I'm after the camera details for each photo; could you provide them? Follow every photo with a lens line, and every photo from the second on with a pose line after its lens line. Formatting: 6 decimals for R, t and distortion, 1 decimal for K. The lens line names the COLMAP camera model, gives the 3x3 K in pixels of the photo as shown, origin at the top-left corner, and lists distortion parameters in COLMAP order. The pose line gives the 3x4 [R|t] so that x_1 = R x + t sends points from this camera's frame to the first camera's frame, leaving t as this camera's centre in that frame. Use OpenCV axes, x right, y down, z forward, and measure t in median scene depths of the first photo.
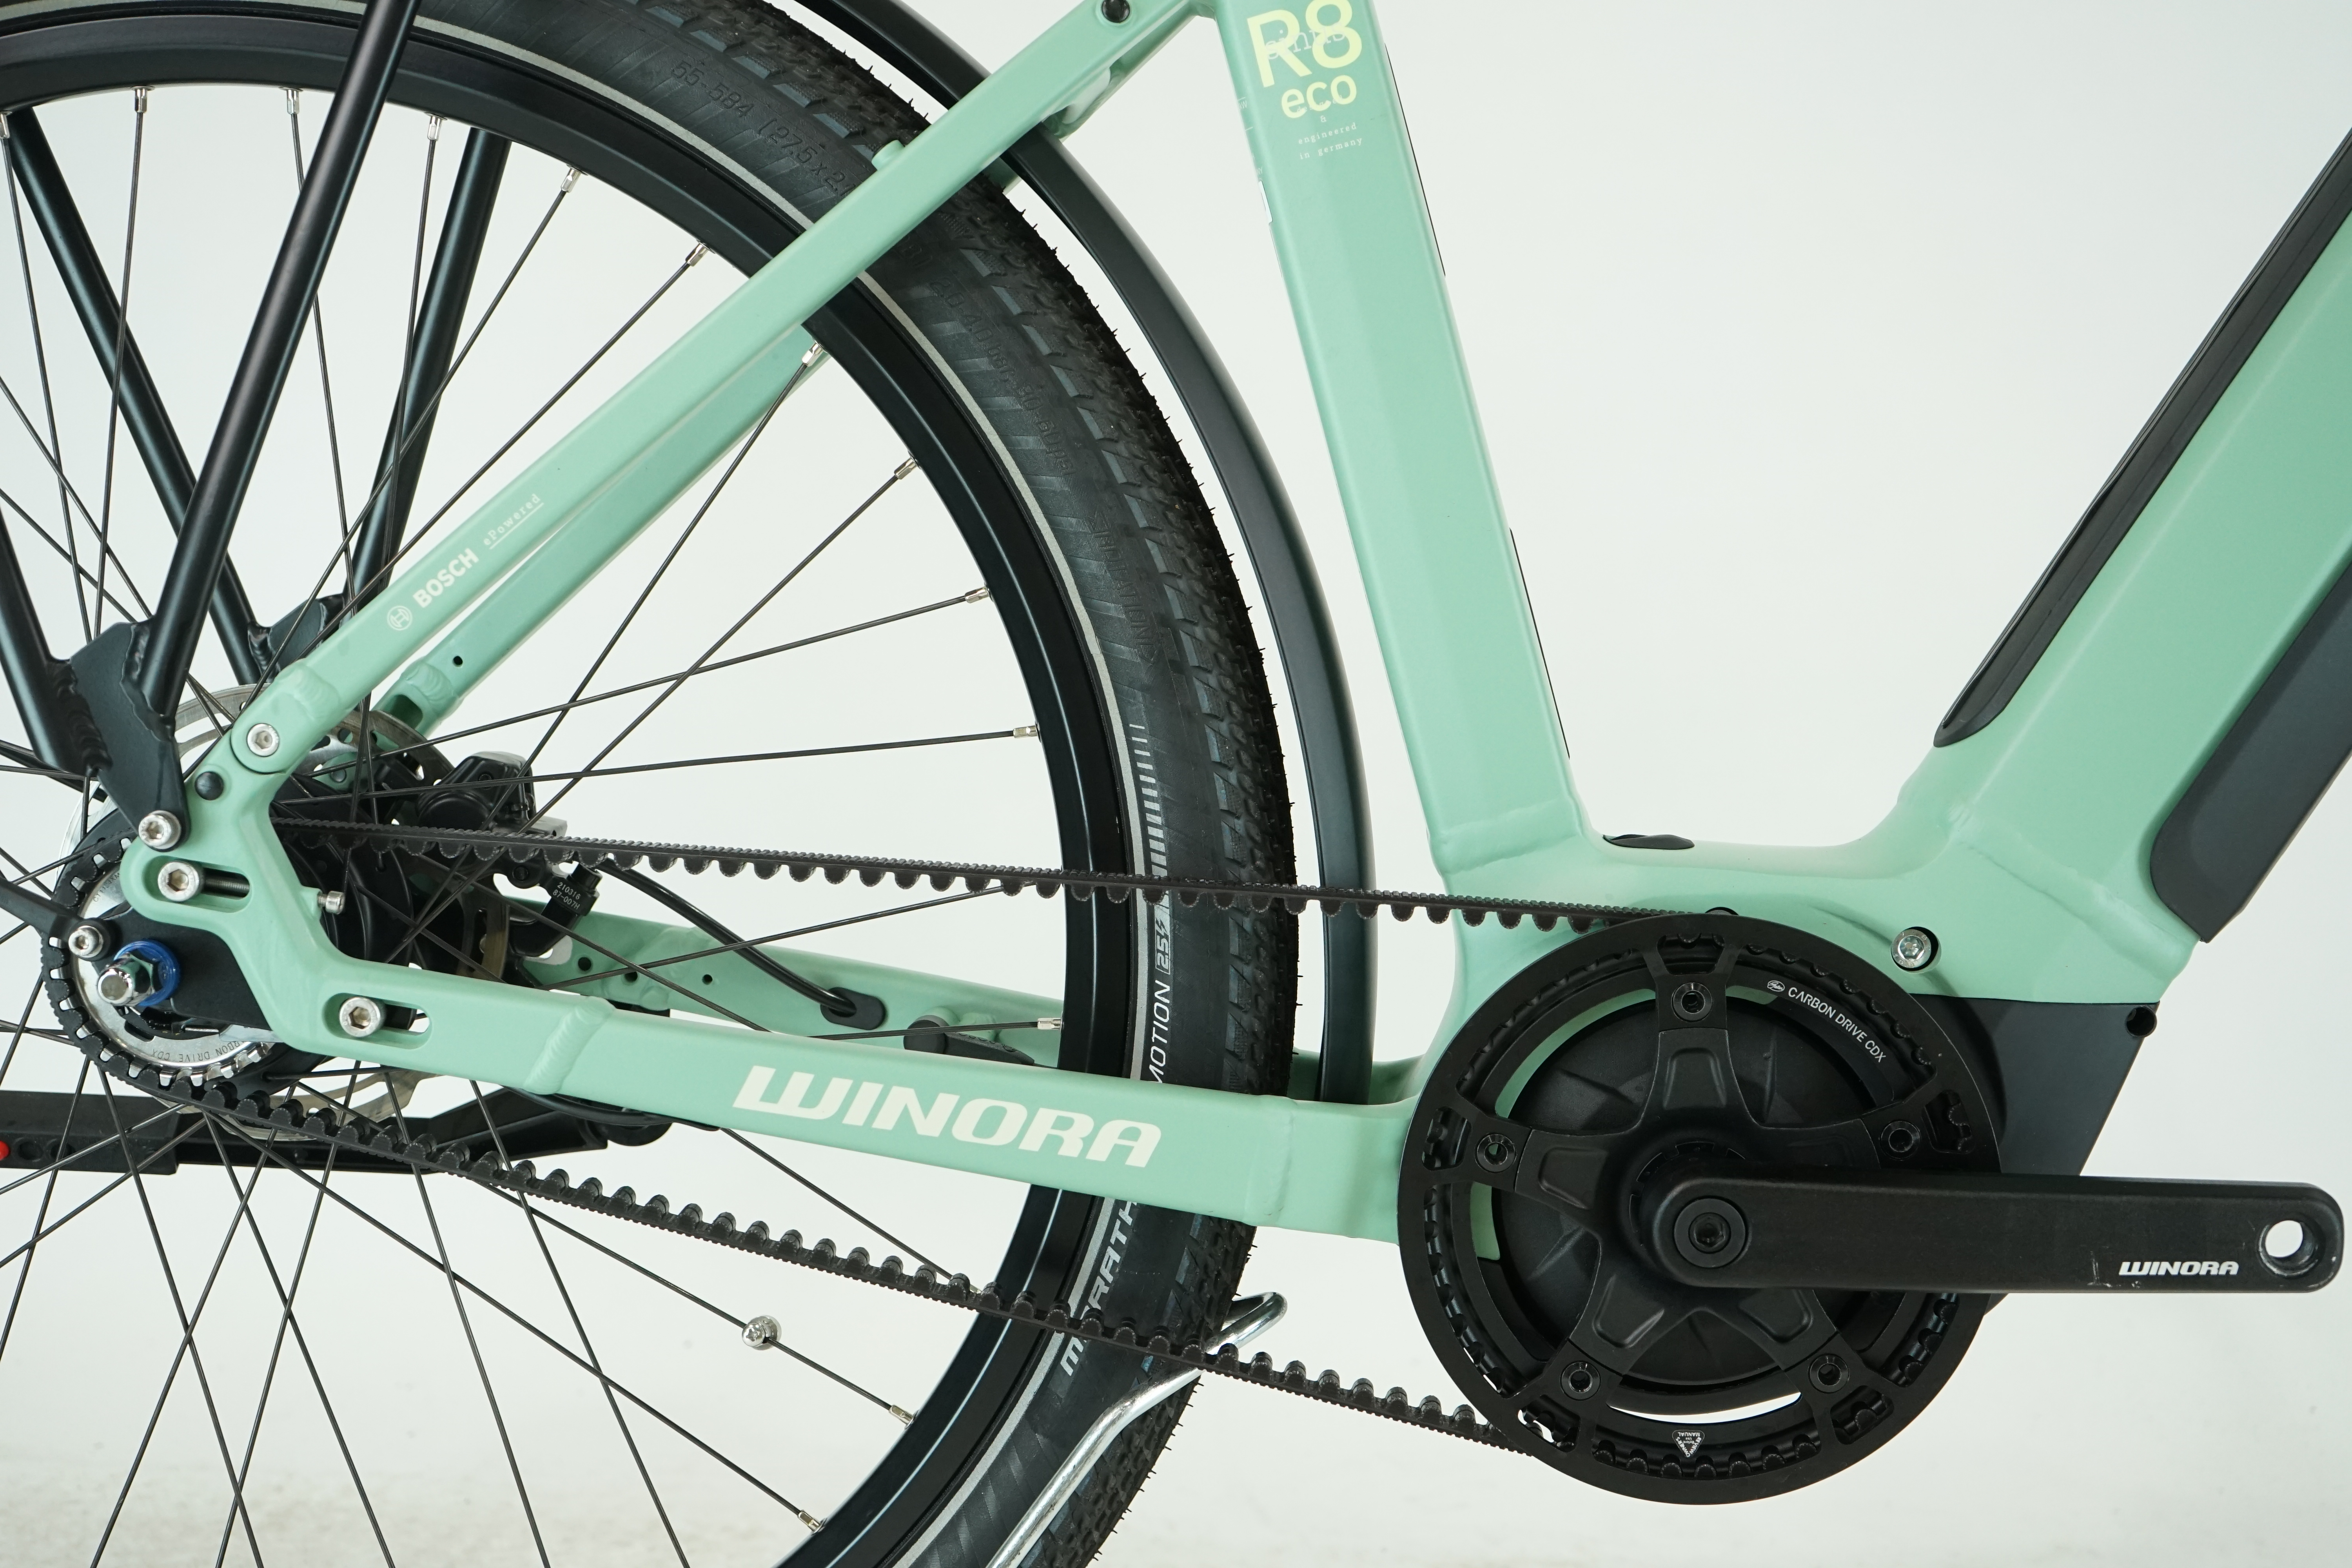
lens RADIAL K [[3220.4, 0, 1176.0], [0, 3220.4, 784.0], [0, 0, 1]] dist [0.012087, 0.078840]
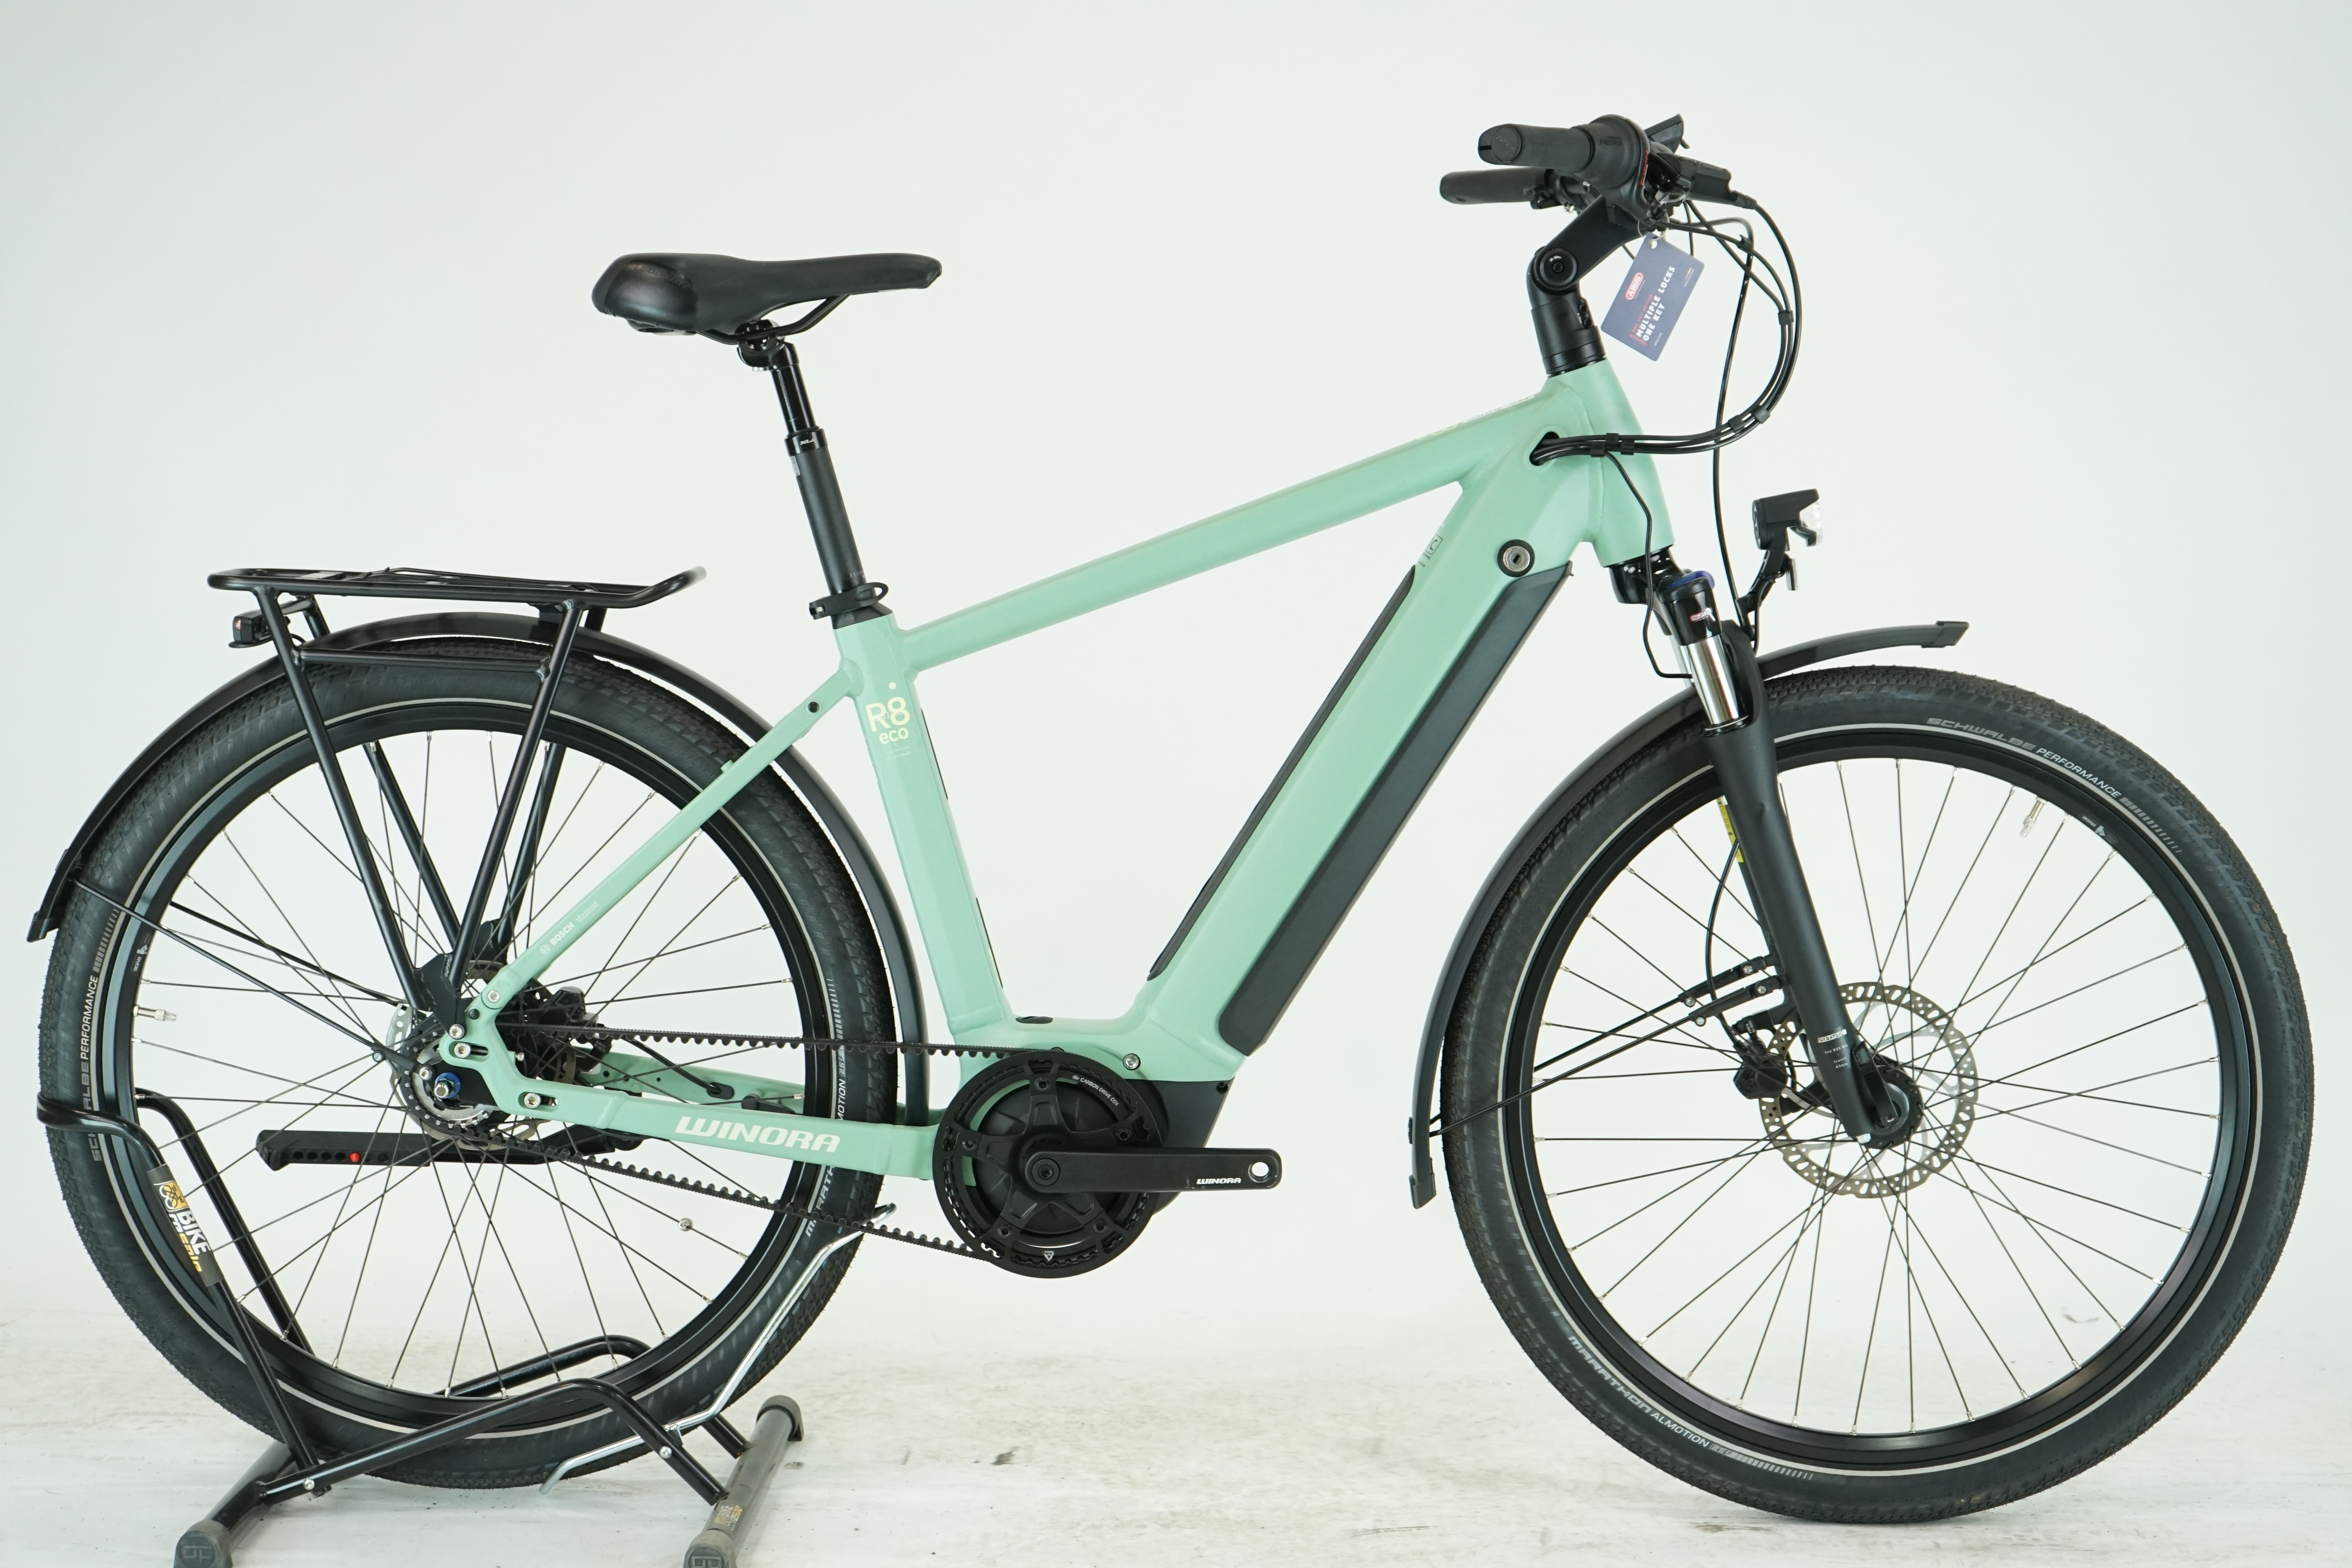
lens RADIAL K [[3865.5, 0, 1176.0], [0, 3865.5, 784.0], [0, 0, 1]] dist [-0.010723, -0.042483]
pose [[0.999734, -0.018910, 0.013241, 0.224212], [0.018835, 0.999806, 0.005762, -0.185229], [-0.013348, -0.005511, 0.999896, -2.058045]]
